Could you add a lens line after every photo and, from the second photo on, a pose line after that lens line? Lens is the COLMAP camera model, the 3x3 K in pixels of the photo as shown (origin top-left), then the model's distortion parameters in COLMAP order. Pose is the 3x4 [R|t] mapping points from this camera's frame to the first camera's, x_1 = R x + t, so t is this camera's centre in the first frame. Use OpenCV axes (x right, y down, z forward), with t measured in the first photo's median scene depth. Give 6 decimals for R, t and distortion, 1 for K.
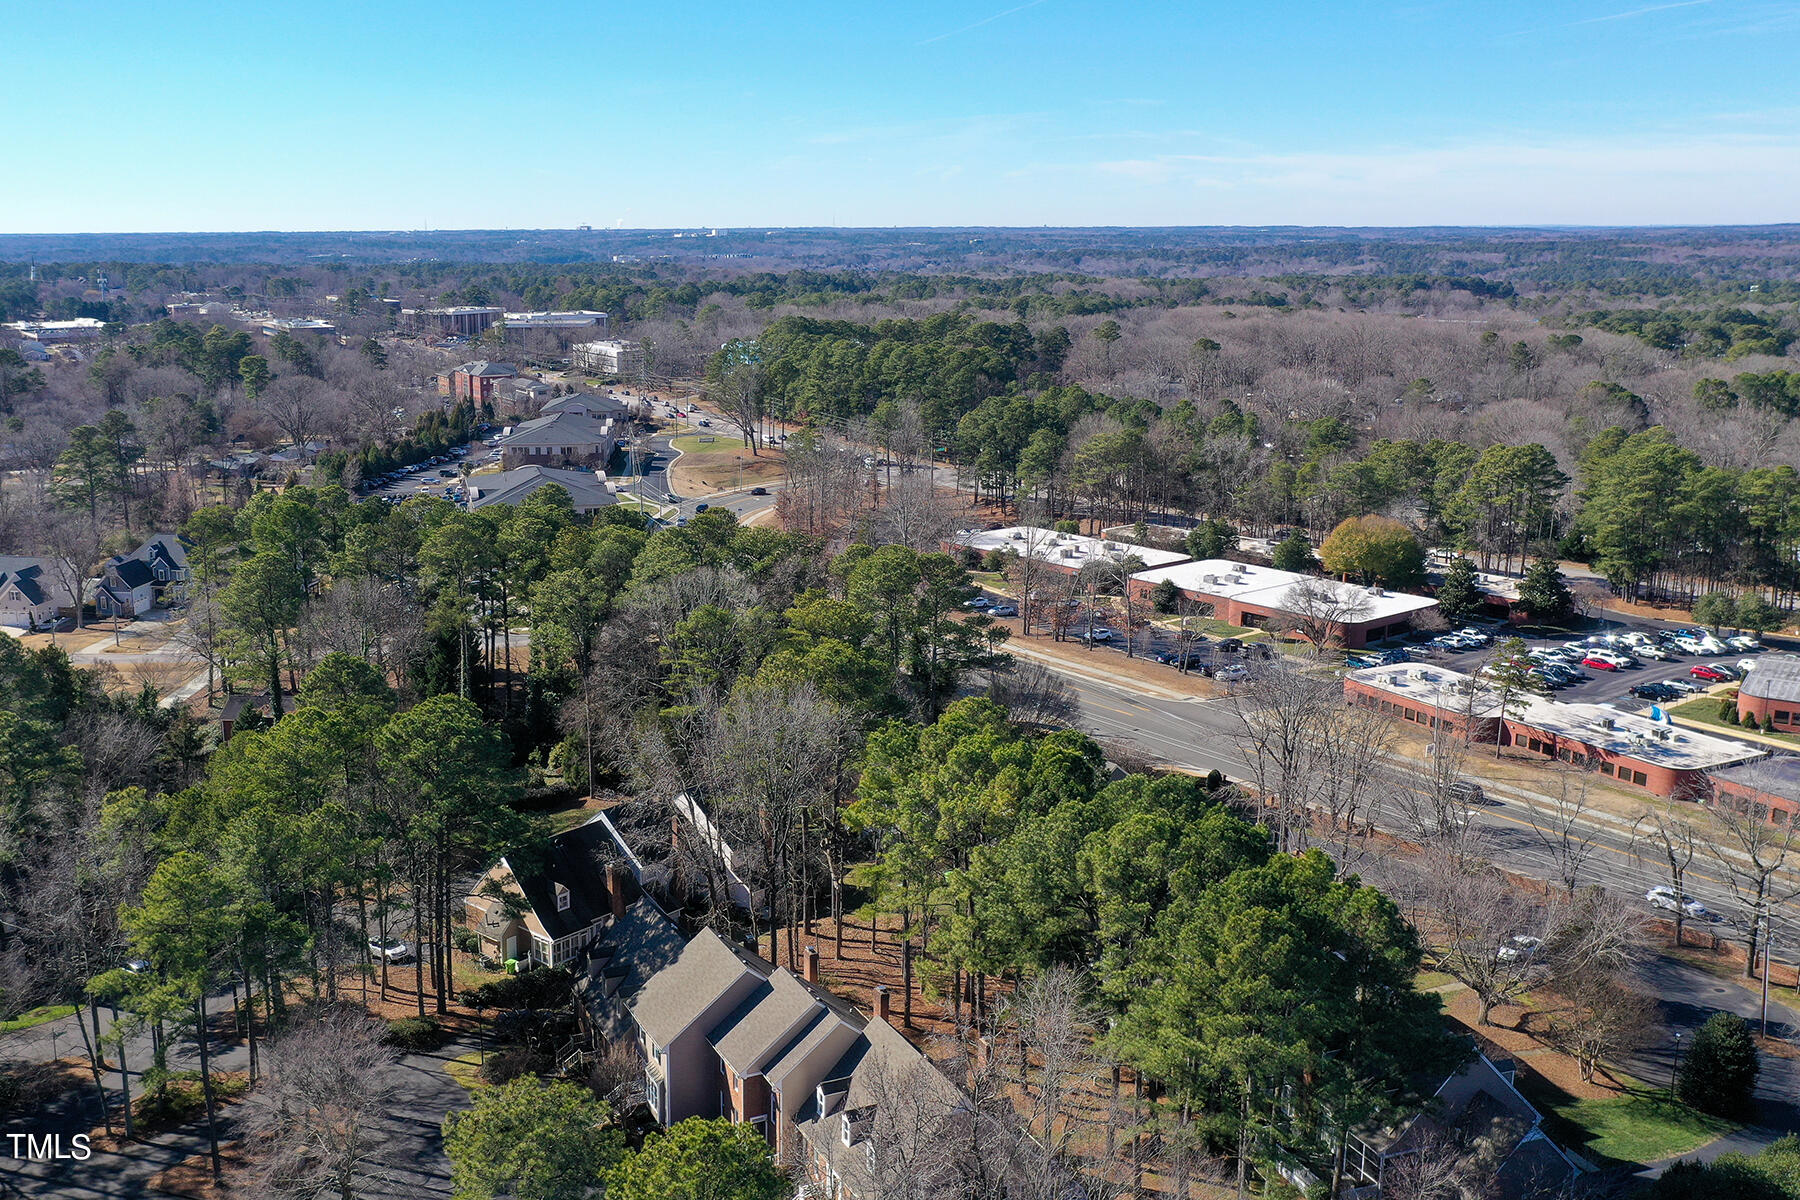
lens RADIAL K [[1712.4, 0, 900.7], [0, 1712.4, 604.8], [0, 0, 1]] dist [0.055904, 0.000000]
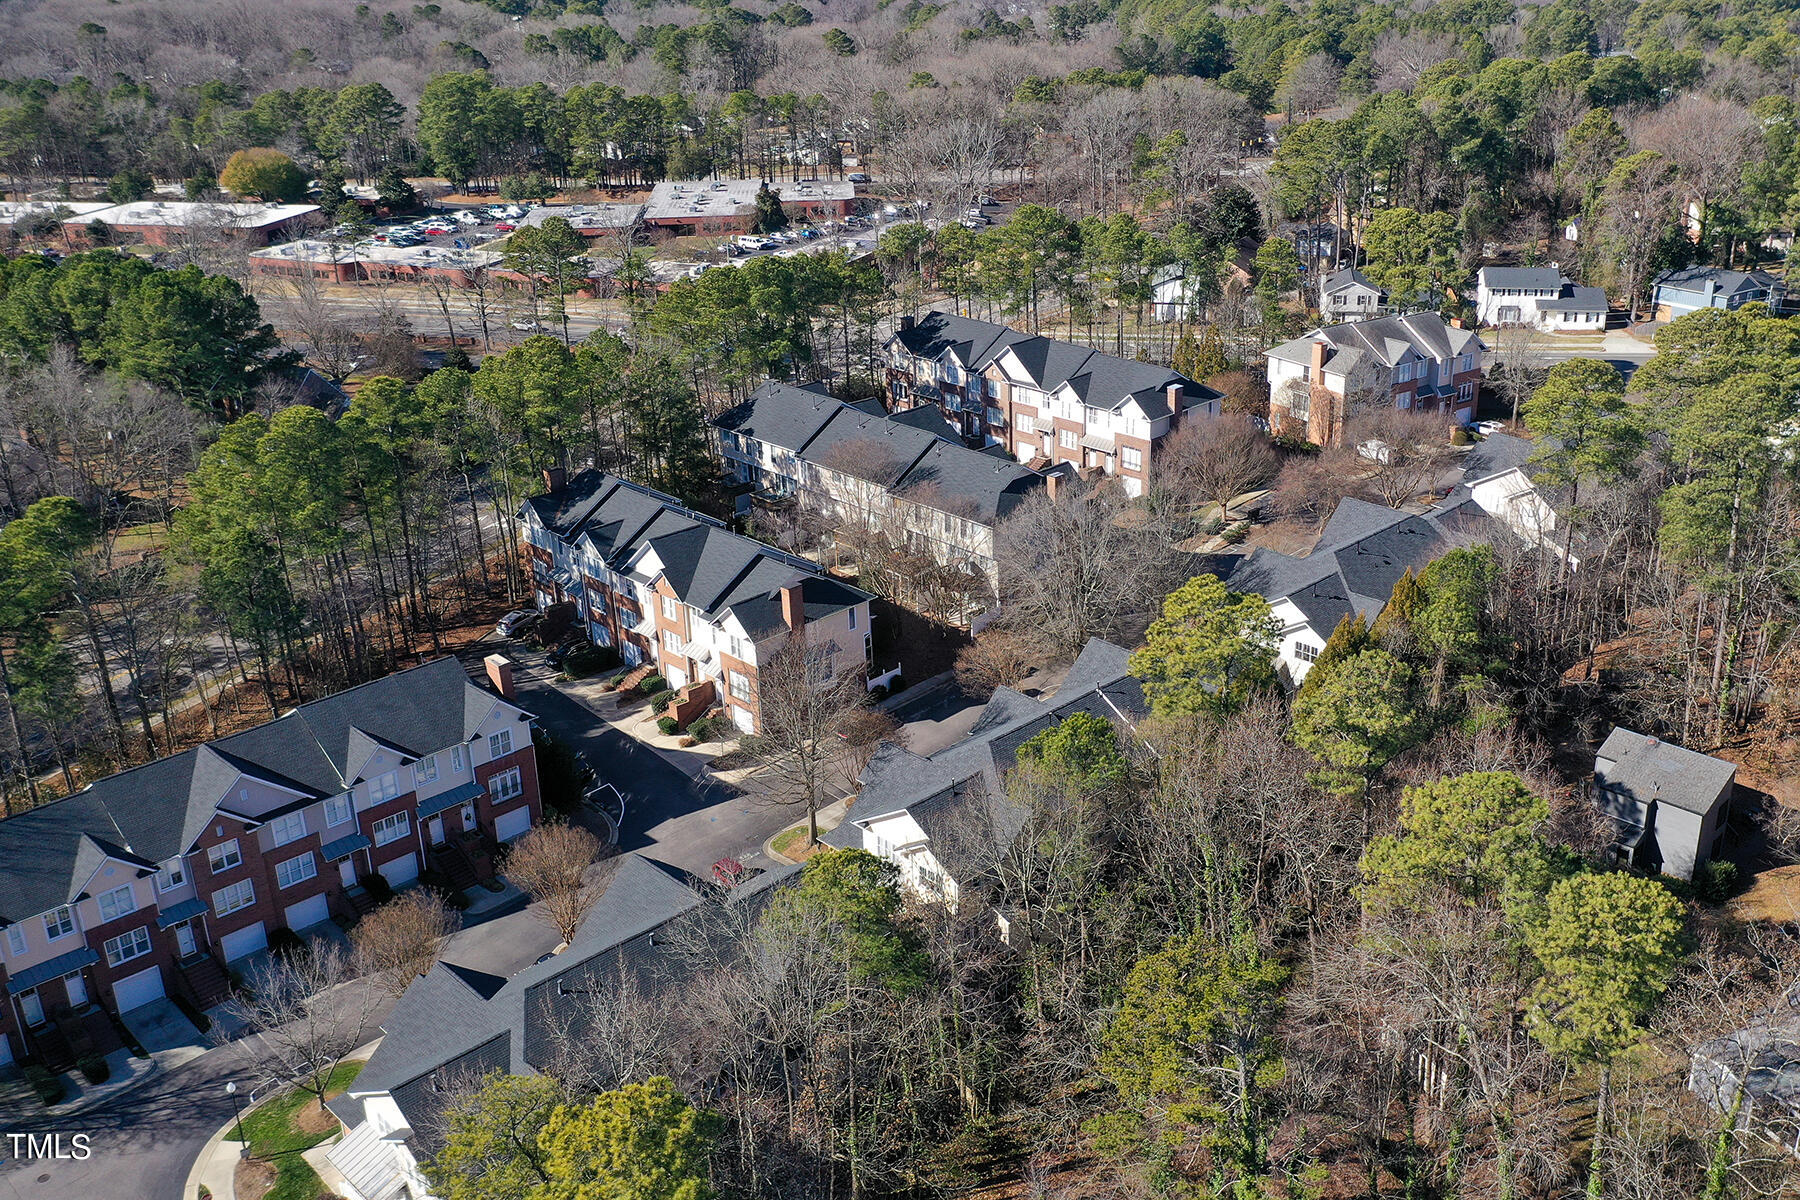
lens RADIAL K [[1712.4, 0, 910.5], [0, 1712.4, 598.4], [0, 0, 1]] dist [0.055904, 0.000000]
pose [[0.829756, -0.235145, 0.506174, -0.050090], [0.149806, 0.967469, 0.203868, 0.078535], [-0.537646, -0.093333, 0.837989, -0.352277]]
